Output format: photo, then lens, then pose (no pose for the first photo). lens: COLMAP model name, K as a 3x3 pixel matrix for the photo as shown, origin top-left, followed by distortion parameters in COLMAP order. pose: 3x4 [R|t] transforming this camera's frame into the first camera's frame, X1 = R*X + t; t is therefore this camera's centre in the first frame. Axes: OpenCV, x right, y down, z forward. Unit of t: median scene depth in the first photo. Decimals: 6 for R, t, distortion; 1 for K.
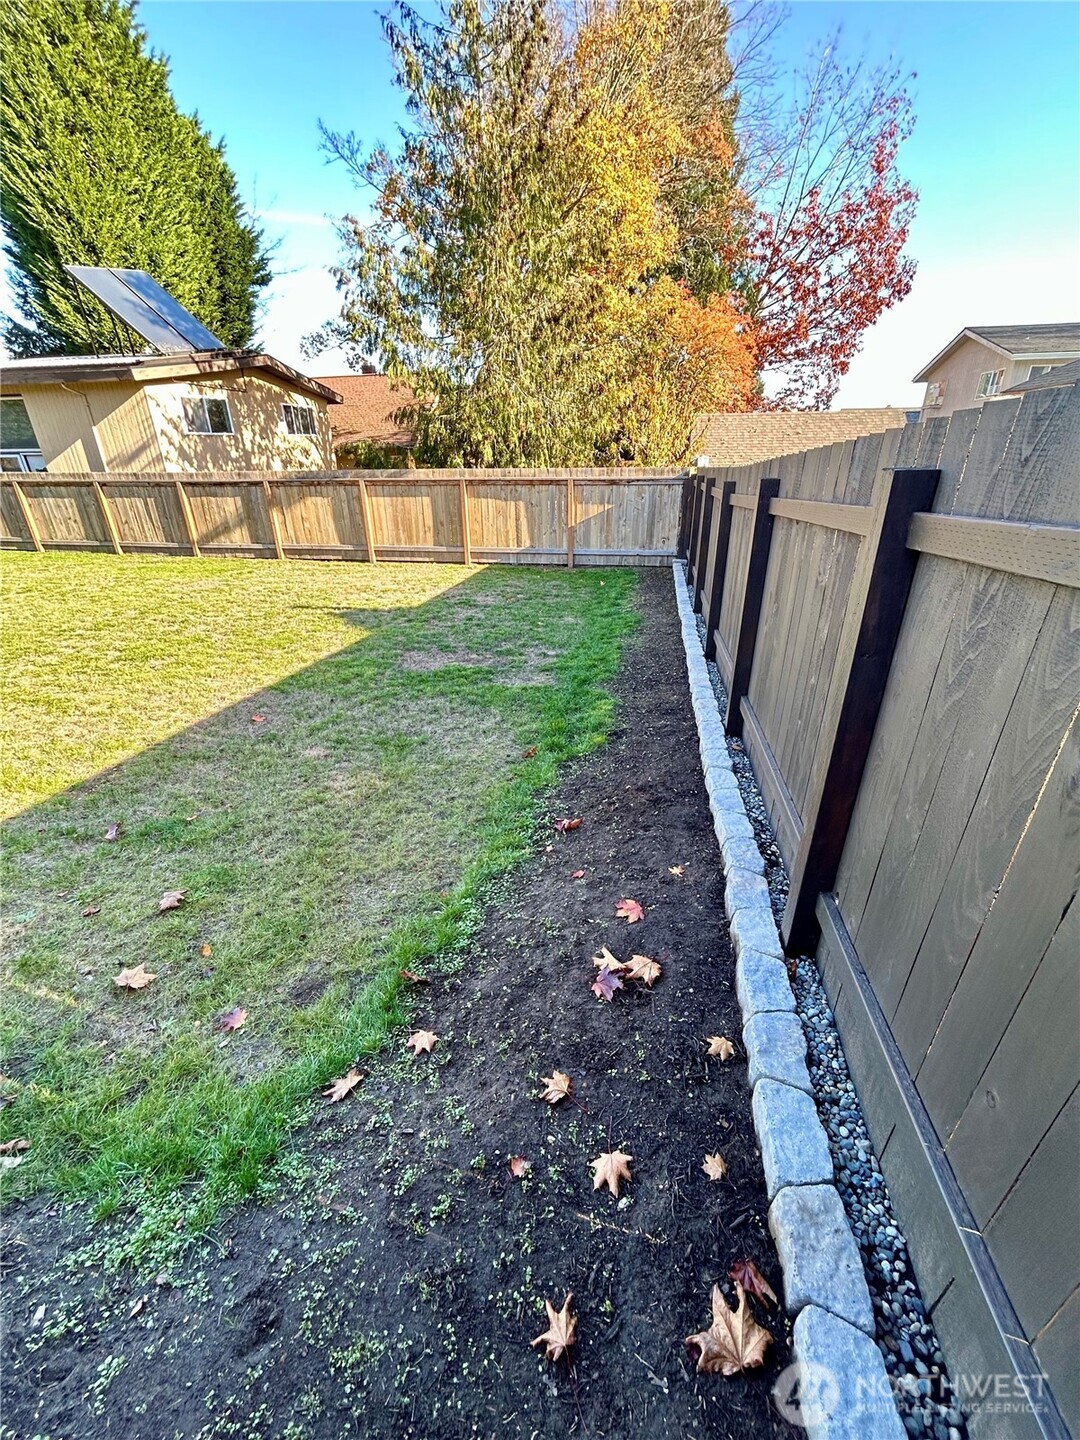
lens RADIAL K [[583.4, 0, 543.9], [0, 583.4, 720.1], [0, 0, 1]] dist [-0.001472, 0.001084]
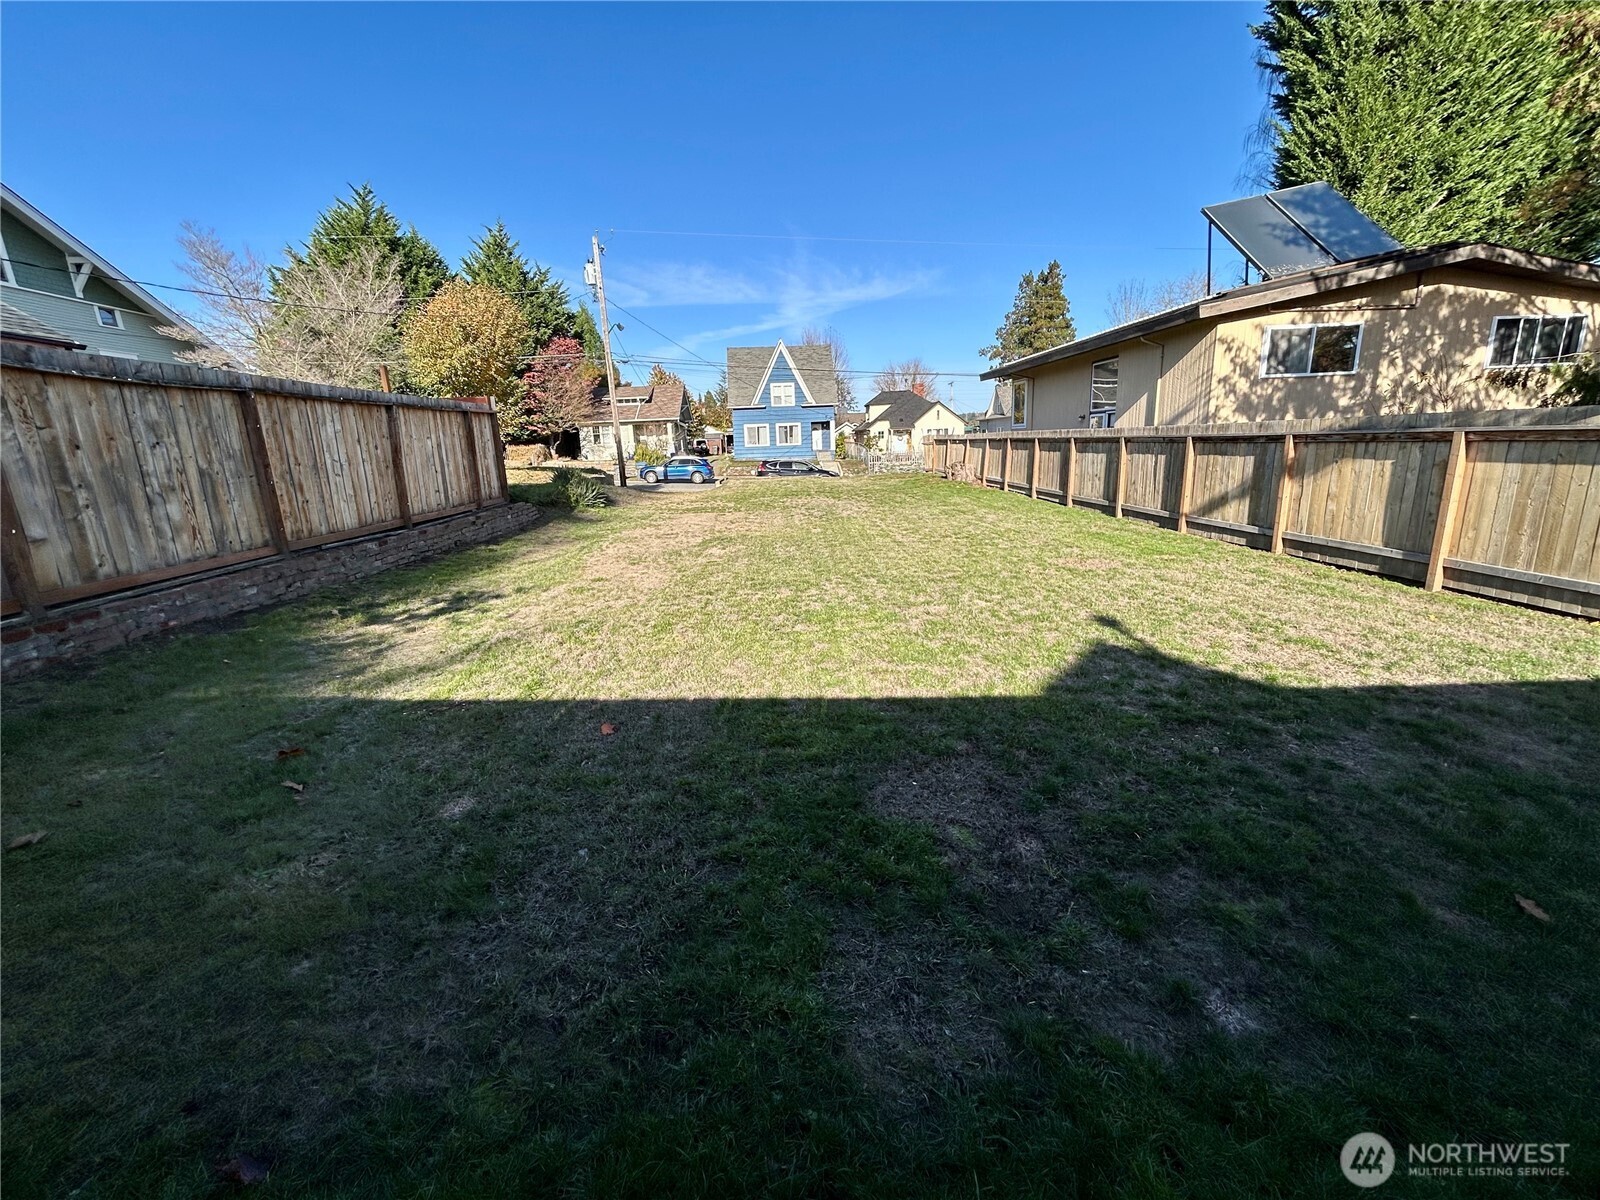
lens RADIAL K [[648.2, 0, 801.7], [0, 648.2, 596.8], [0, 0, 1]] dist [-0.001472, 0.001084]
pose [[0.238094, 0.229010, -0.943857, 0.108427], [-0.381440, 0.915769, 0.125974, -0.137943], [0.893205, 0.330031, 0.305393, 0.380247]]
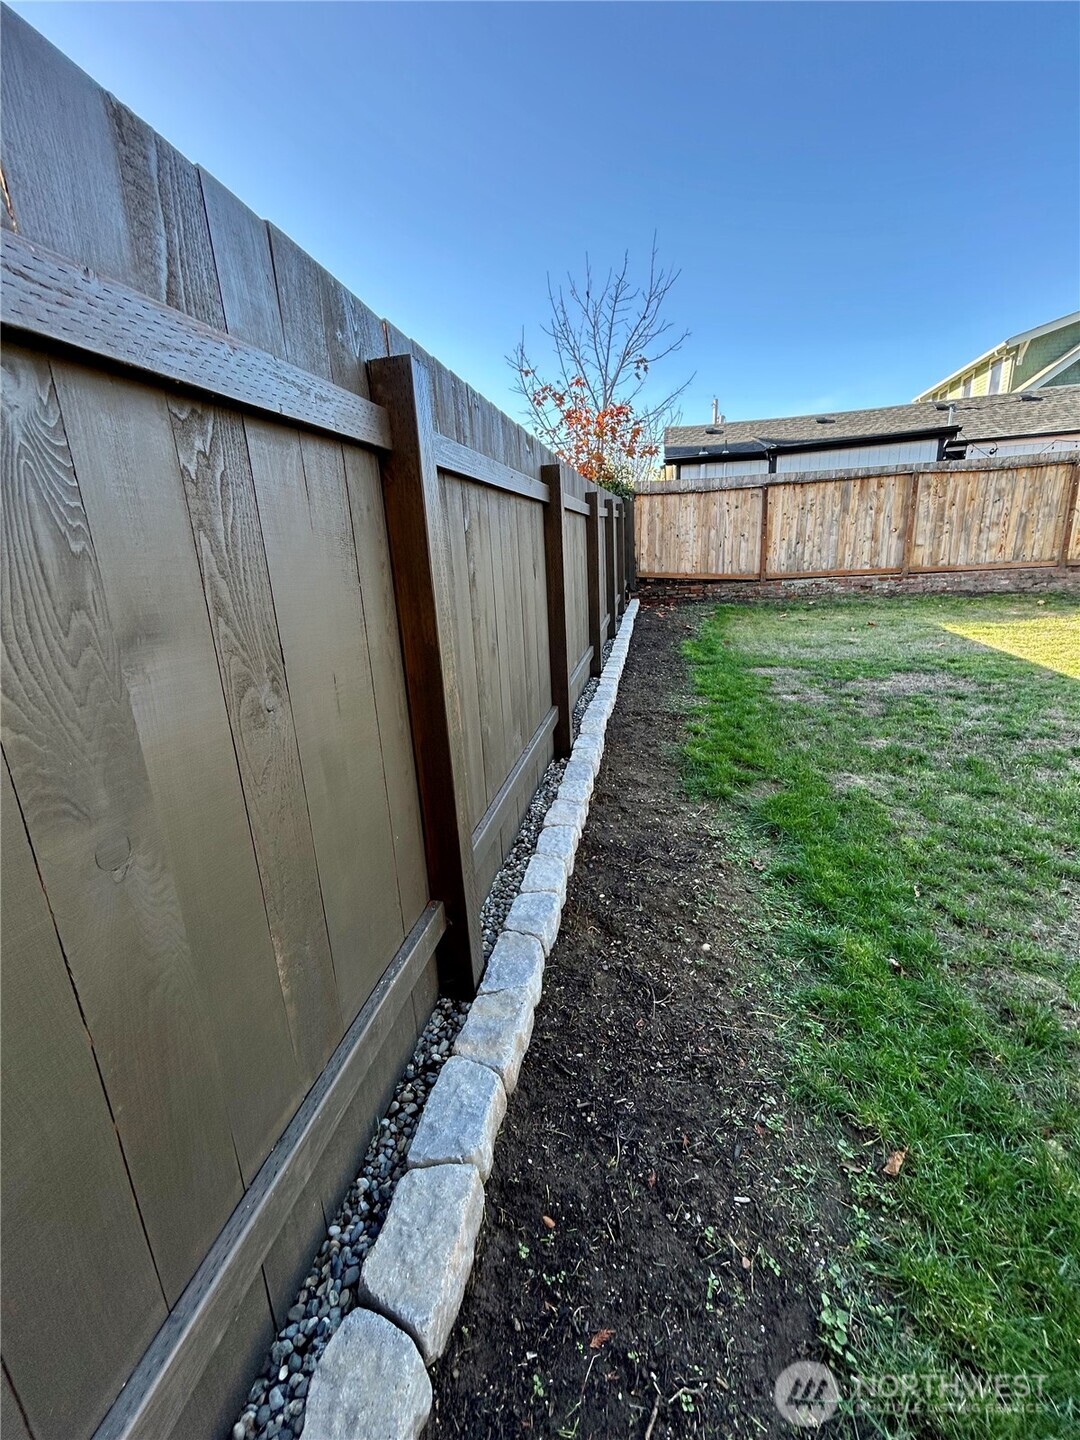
lens RADIAL K [[583.4, 0, 543.3], [0, 583.4, 720.1], [0, 0, 1]] dist [-0.001472, 0.001084]
pose [[-0.998096, 0.057803, 0.021525, 0.175114], [0.058042, 0.762093, 0.644861, -0.335027], [0.020871, 0.644882, -0.763997, 0.888579]]
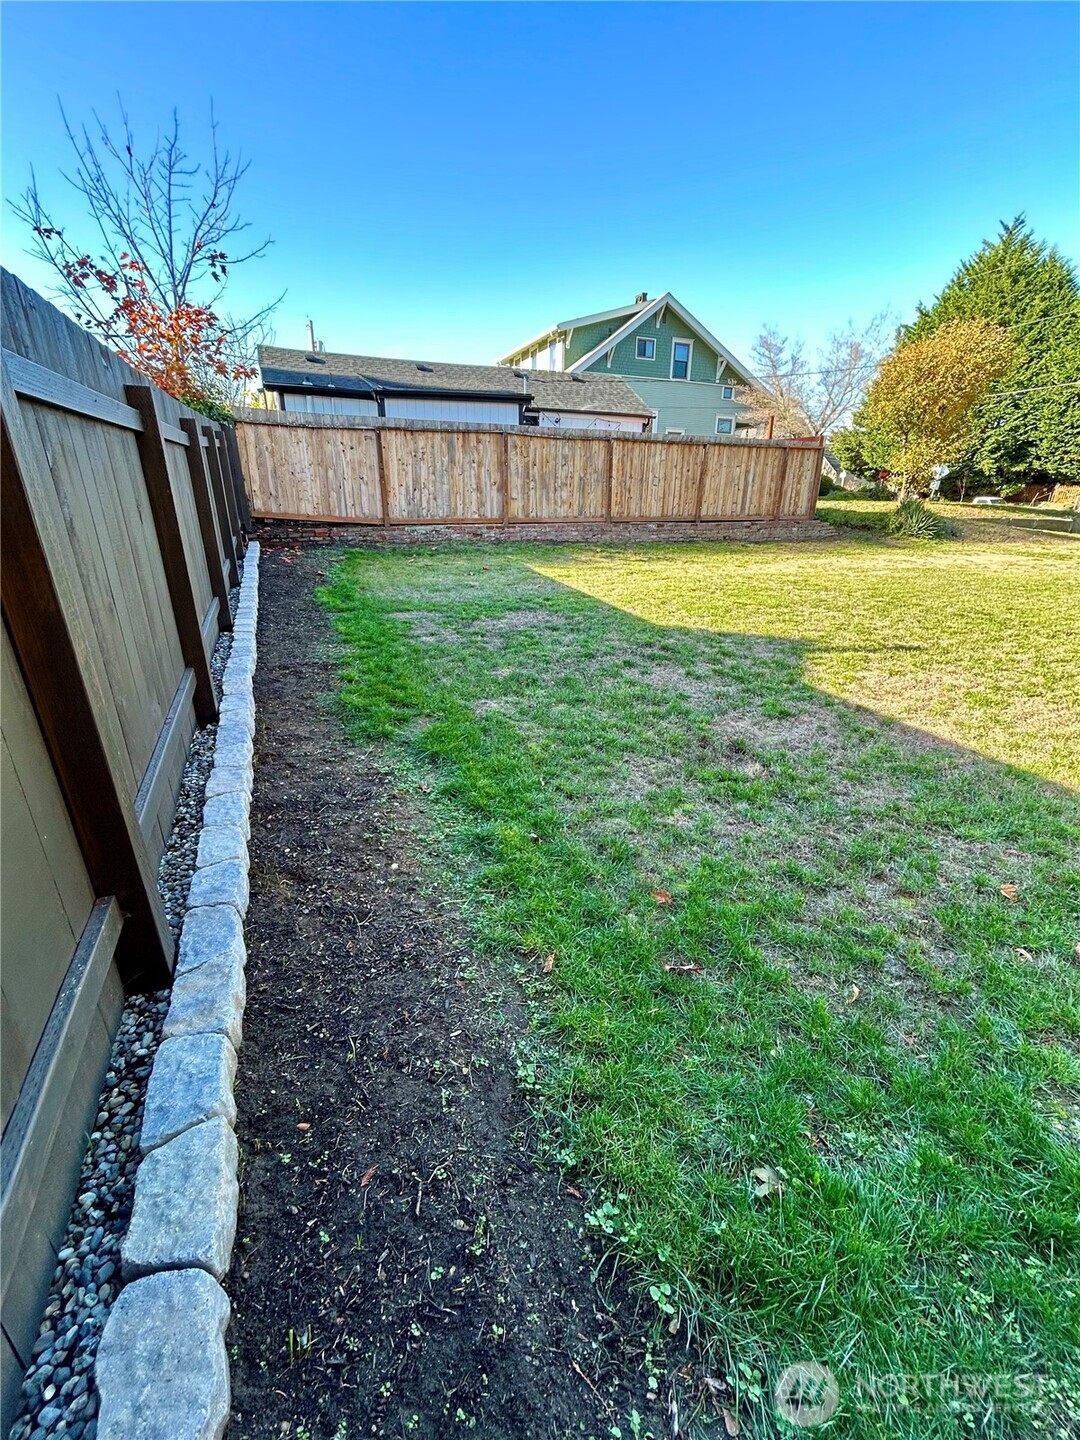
lens RADIAL K [[583.4, 0, 543.7], [0, 583.4, 721.4], [0, 0, 1]] dist [-0.001472, 0.001084]
pose [[-0.826991, 0.207185, -0.522647, 0.185839], [-0.238929, 0.711981, 0.660300, -0.346248], [0.508919, 0.670938, -0.539299, 0.899856]]
